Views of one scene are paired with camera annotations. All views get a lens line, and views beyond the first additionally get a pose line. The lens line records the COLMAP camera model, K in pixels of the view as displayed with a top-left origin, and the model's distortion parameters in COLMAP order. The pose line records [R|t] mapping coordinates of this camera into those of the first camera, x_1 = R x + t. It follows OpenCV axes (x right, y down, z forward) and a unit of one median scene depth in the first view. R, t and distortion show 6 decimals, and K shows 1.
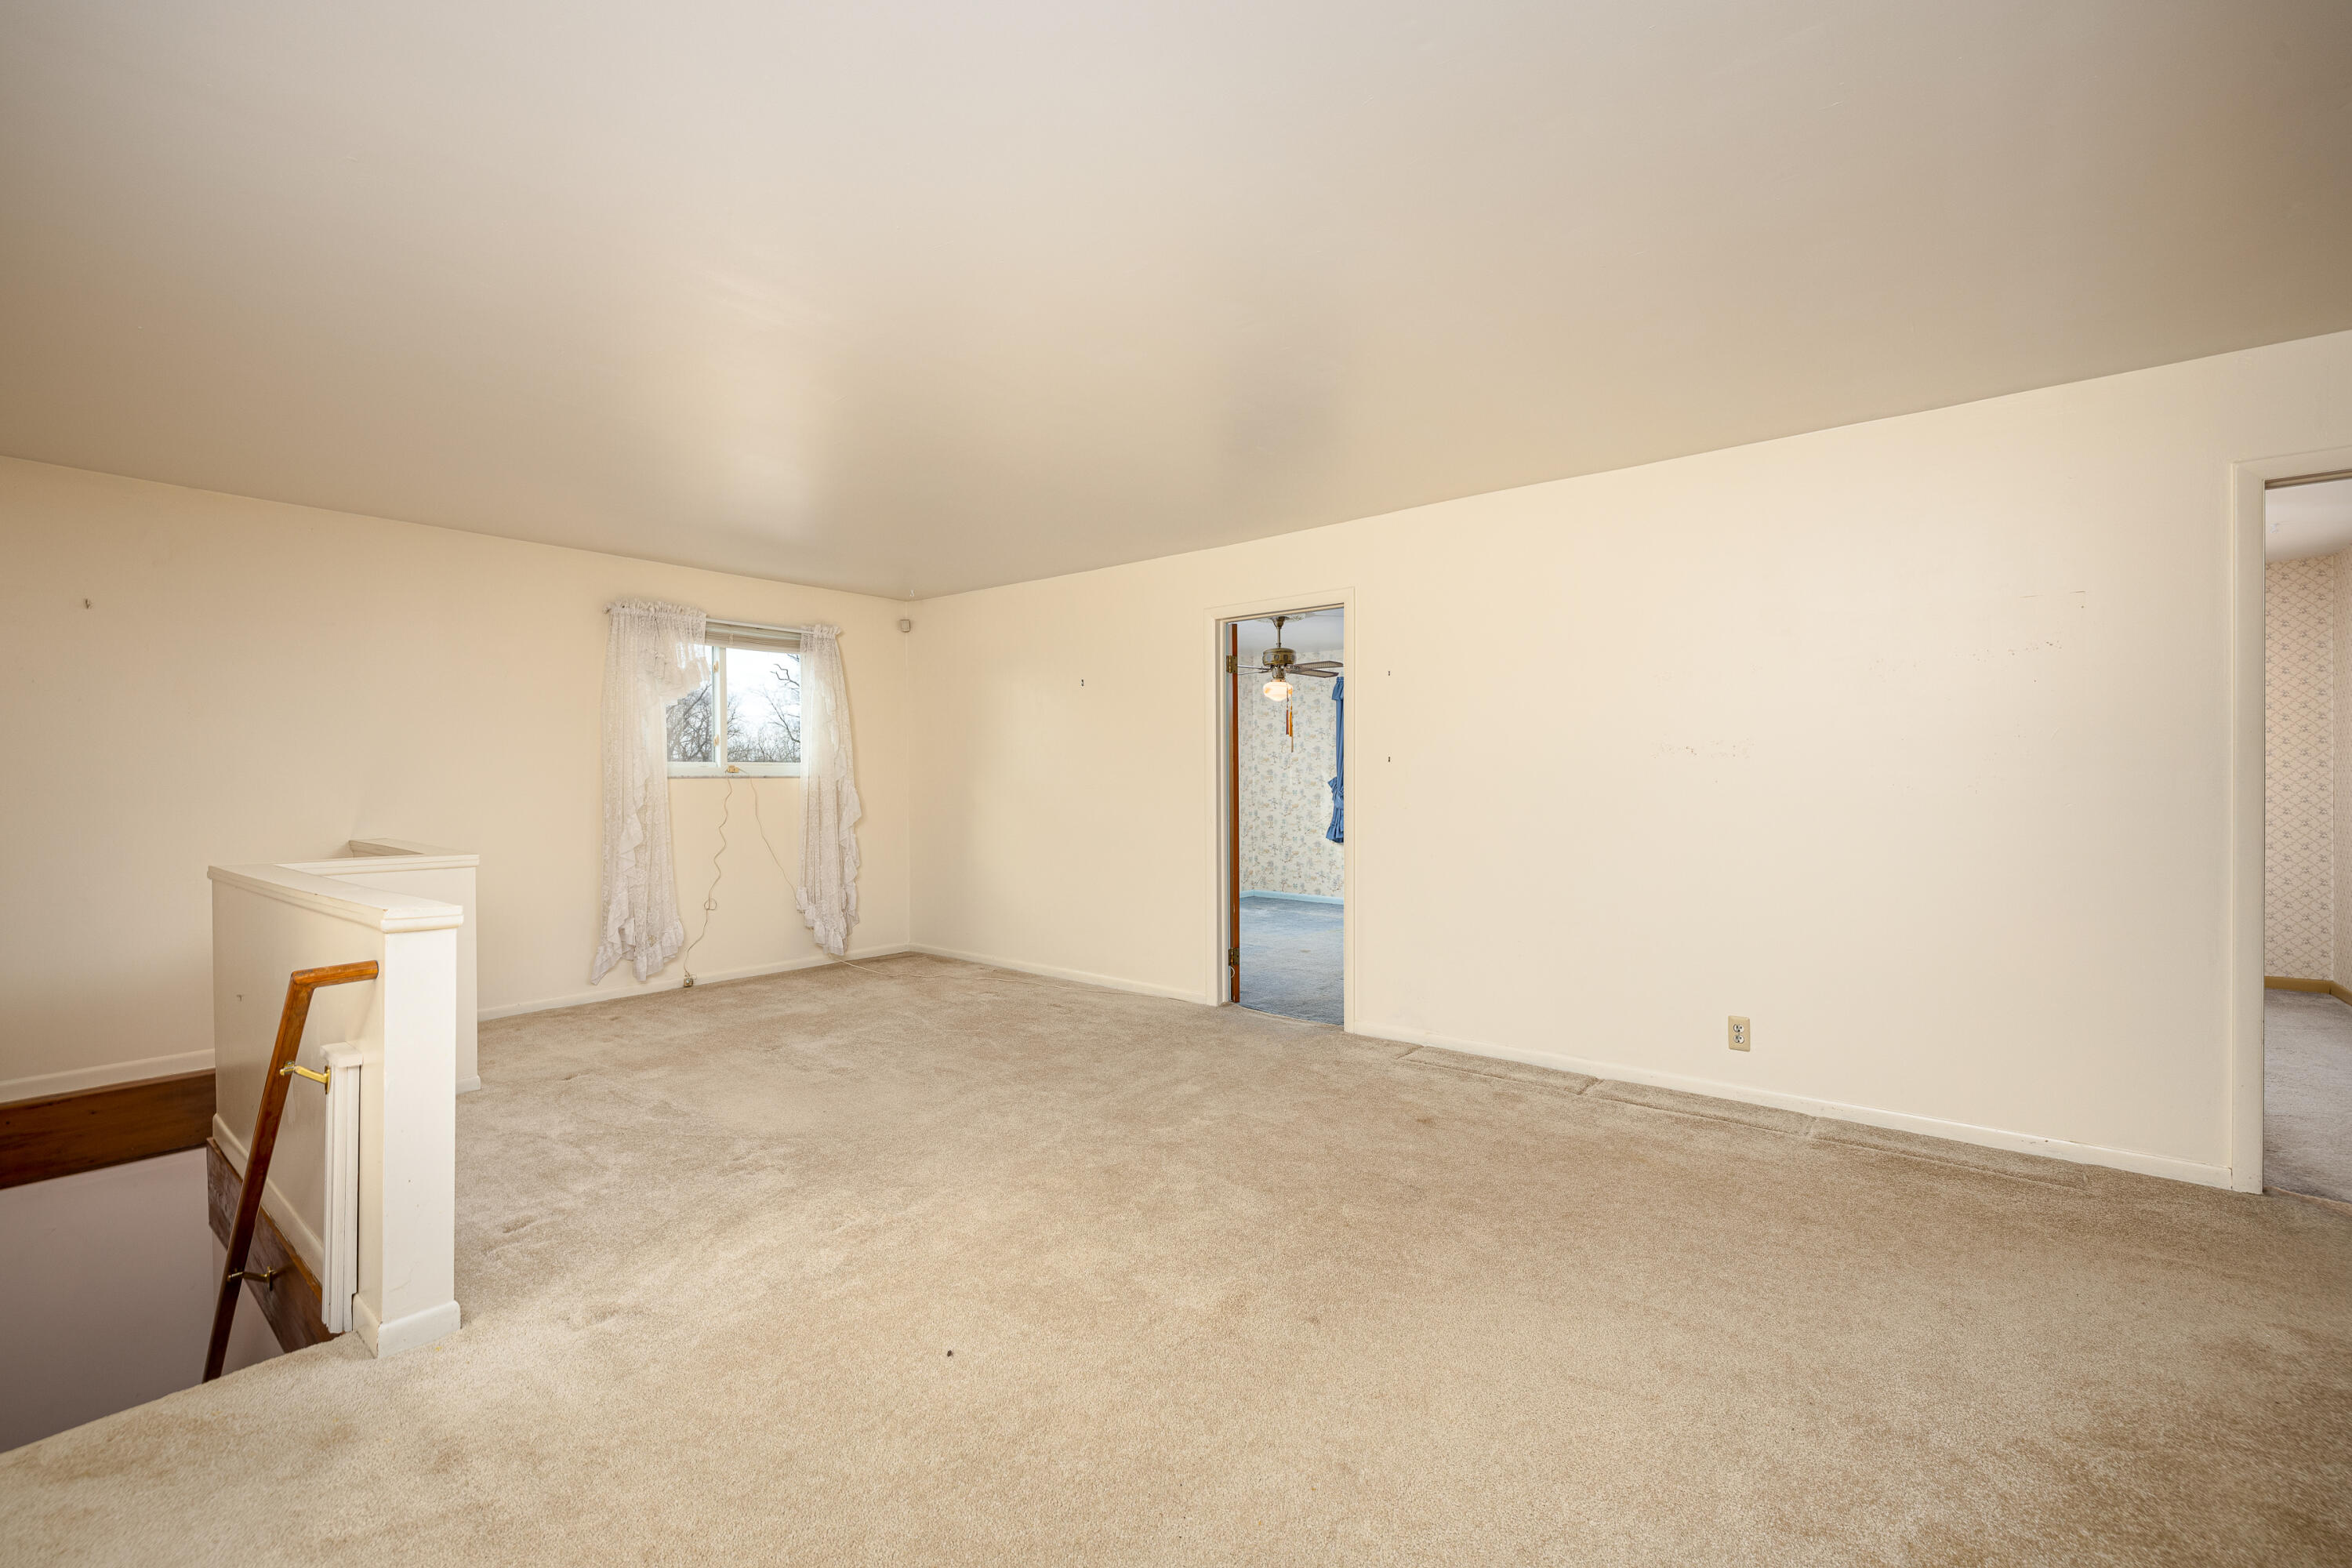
lens RADIAL K [[994.0, 0, 1166.4], [0, 994.0, 778.4], [0, 0, 1]] dist [0.000005, 0.000209]
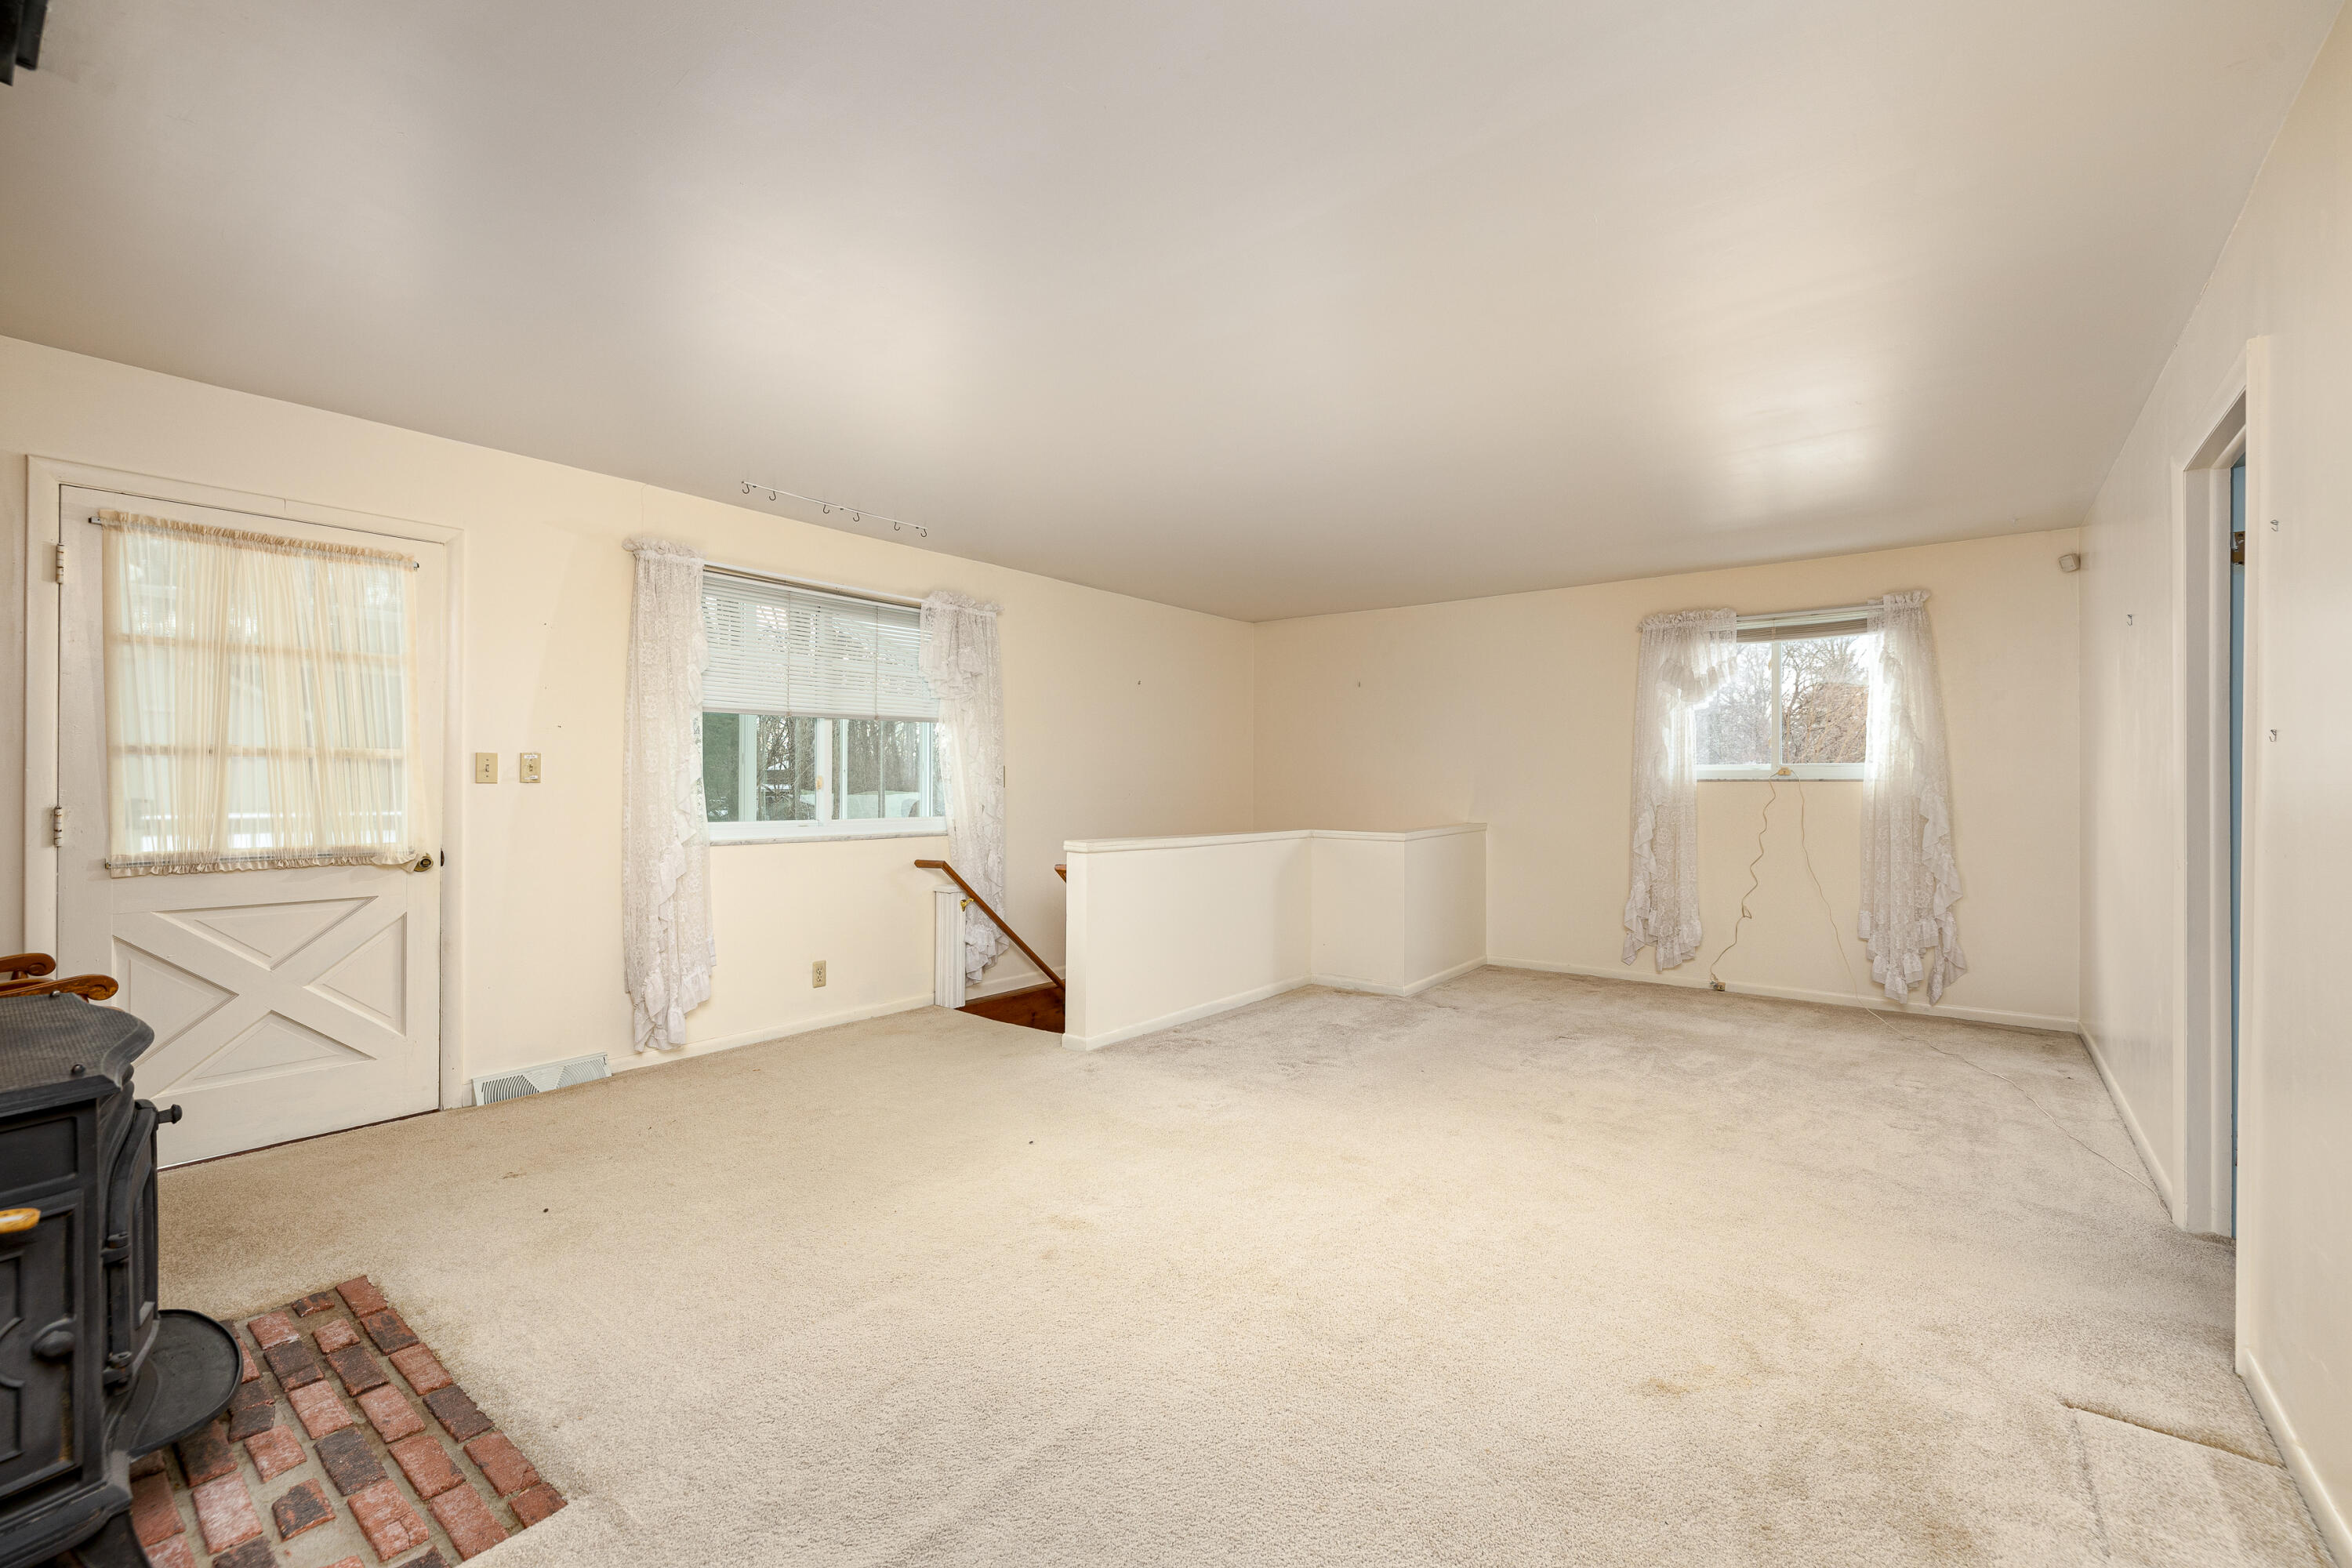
lens RADIAL K [[994.0, 0, 1166.4], [0, 994.0, 778.4], [0, 0, 1]] dist [0.000005, 0.000209]
pose [[0.017817, 0.003423, -0.999835, 0.505586], [-0.000667, 0.999994, 0.003412, -0.005863], [0.999841, 0.000606, 0.017819, 0.428650]]
